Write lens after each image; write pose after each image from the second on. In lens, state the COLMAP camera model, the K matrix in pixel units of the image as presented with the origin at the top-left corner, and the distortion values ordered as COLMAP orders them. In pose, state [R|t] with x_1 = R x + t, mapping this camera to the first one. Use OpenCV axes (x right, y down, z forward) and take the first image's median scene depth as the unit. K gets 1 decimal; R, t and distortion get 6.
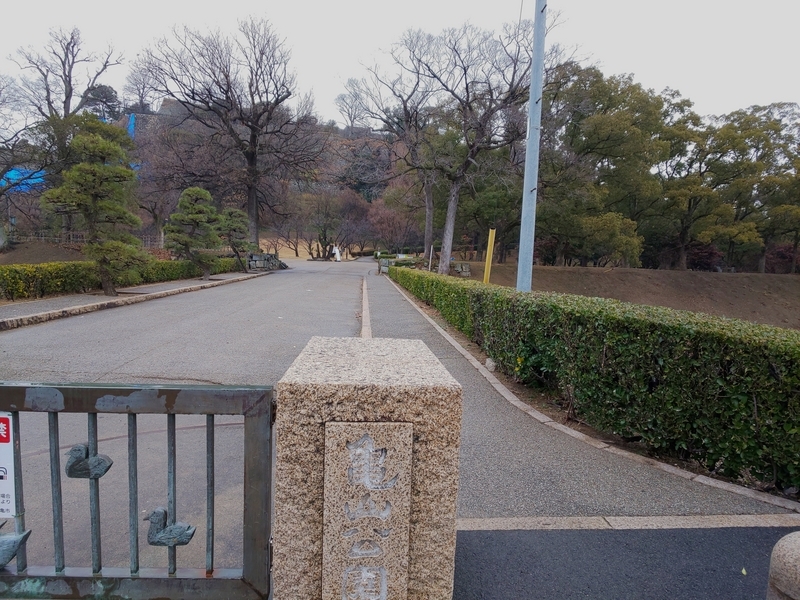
lens RADIAL K [[469.0, 0, 400.0], [0, 469.0, 300.0], [0, 0, 1]] dist [0.001115, -0.000037]
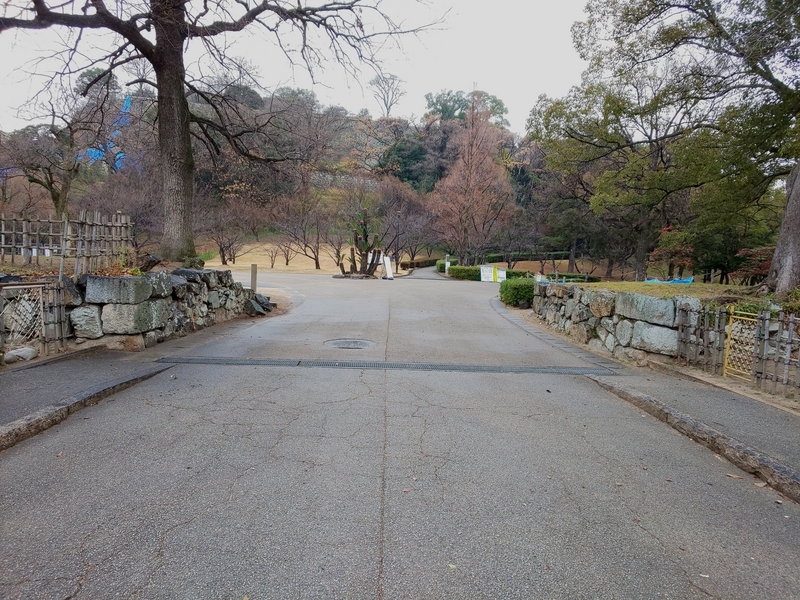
lens RADIAL K [[468.0, 0, 400.0], [0, 468.0, 300.0], [0, 0, 1]] dist [-0.001867, -0.000229]
pose [[0.998336, 0.002516, -0.057611, -0.074960], [-0.003640, 0.999805, -0.019405, -0.040577], [0.057551, 0.019583, 0.998150, 0.388303]]
